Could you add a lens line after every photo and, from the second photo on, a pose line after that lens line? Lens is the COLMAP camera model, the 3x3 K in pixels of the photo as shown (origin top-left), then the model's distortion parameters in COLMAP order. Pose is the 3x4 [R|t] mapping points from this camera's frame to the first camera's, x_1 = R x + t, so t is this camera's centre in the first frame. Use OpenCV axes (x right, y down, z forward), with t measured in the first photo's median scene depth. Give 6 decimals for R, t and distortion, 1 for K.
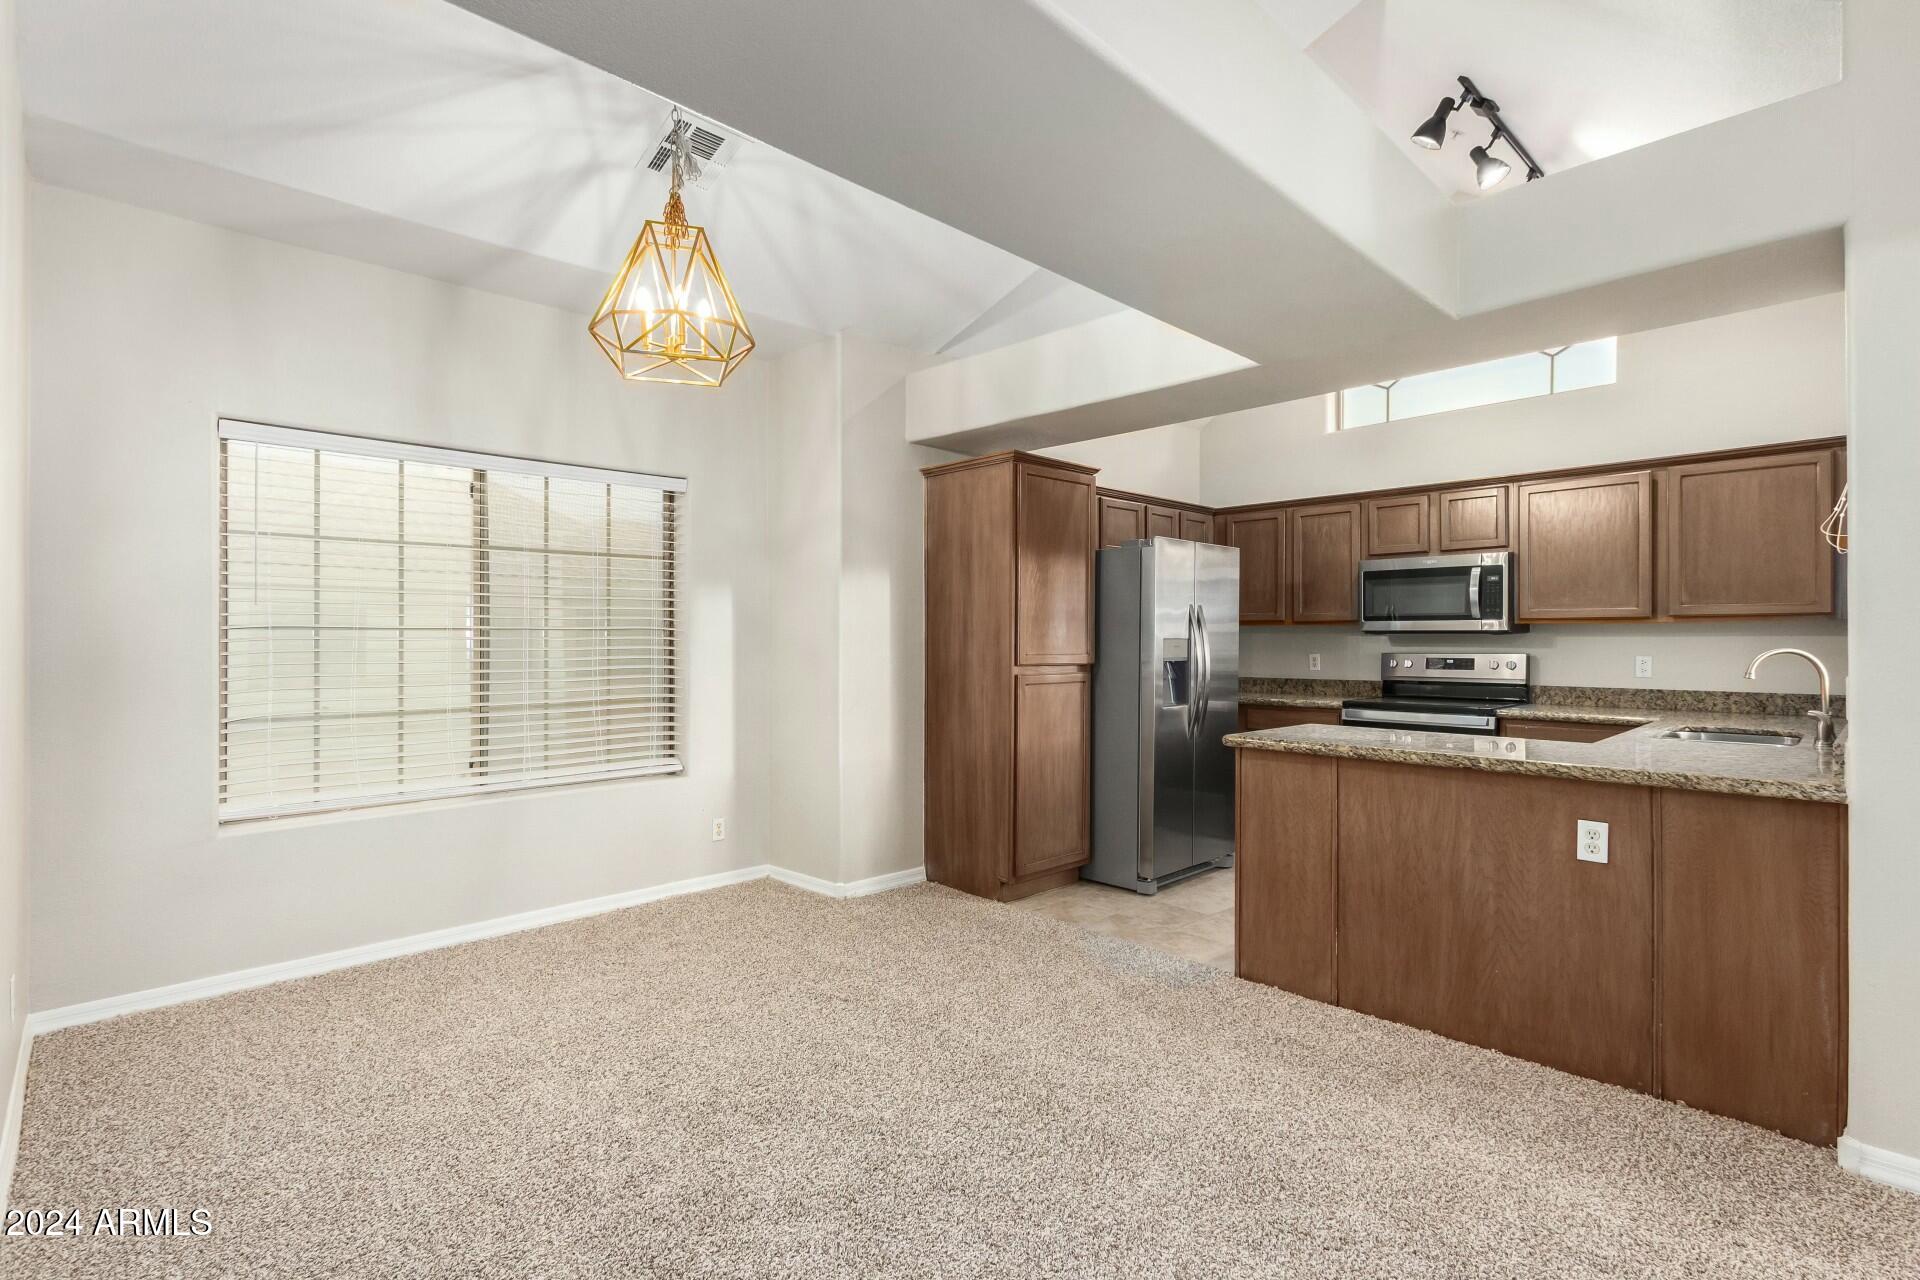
lens RADIAL K [[885.0, 0, 954.3], [0, 885.0, 638.3], [0, 0, 1]] dist [-0.002172, 0.002398]
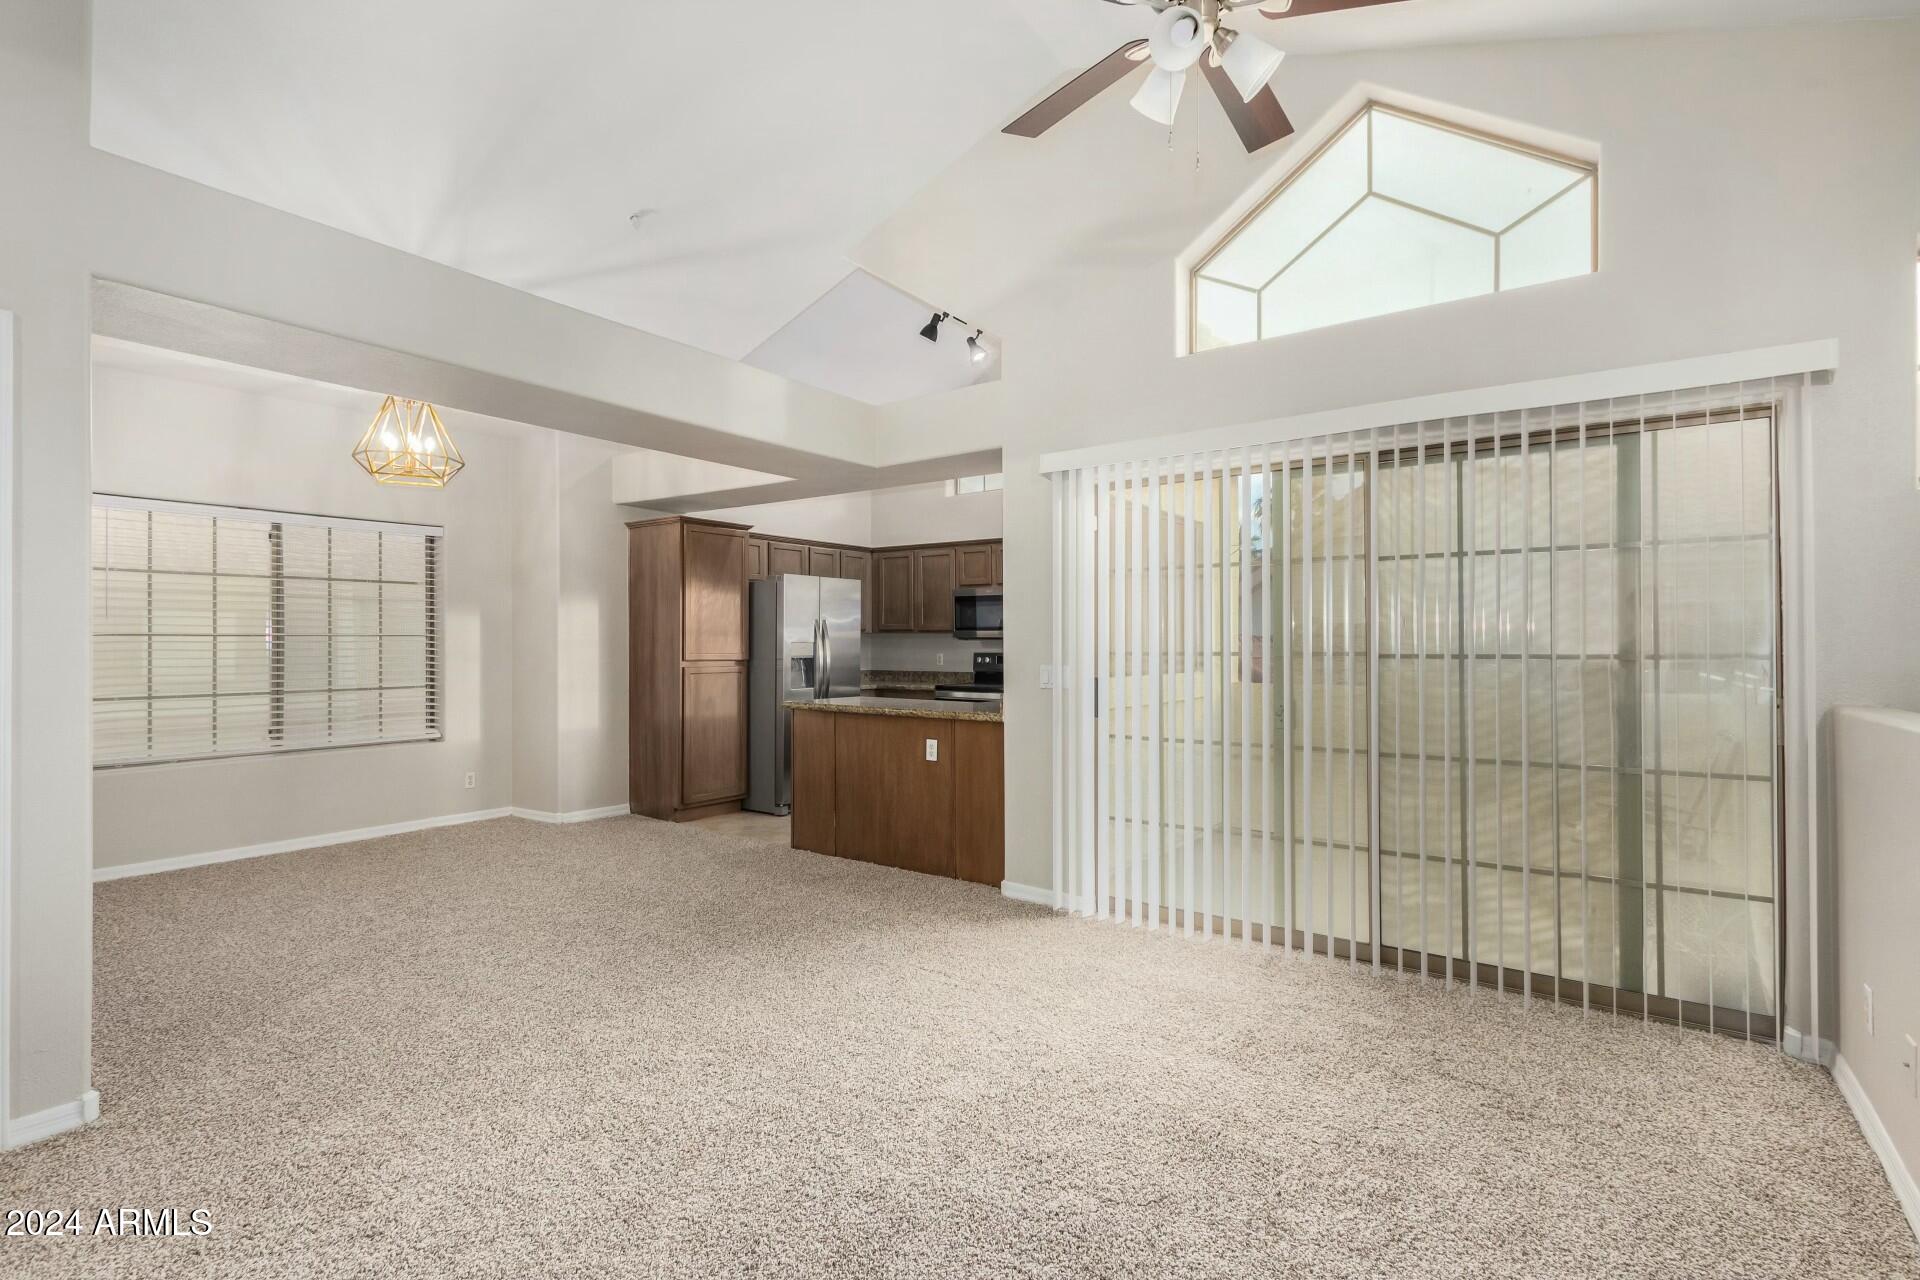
lens RADIAL K [[885.0, 0, 970.7], [0, 885.0, 637.2], [0, 0, 1]] dist [-0.002172, 0.002398]
pose [[0.984548, 0.001988, 0.175103, 0.269915], [-0.001597, 0.999996, -0.002377, -0.005198], [-0.175107, 0.002061, 0.984547, -0.512484]]
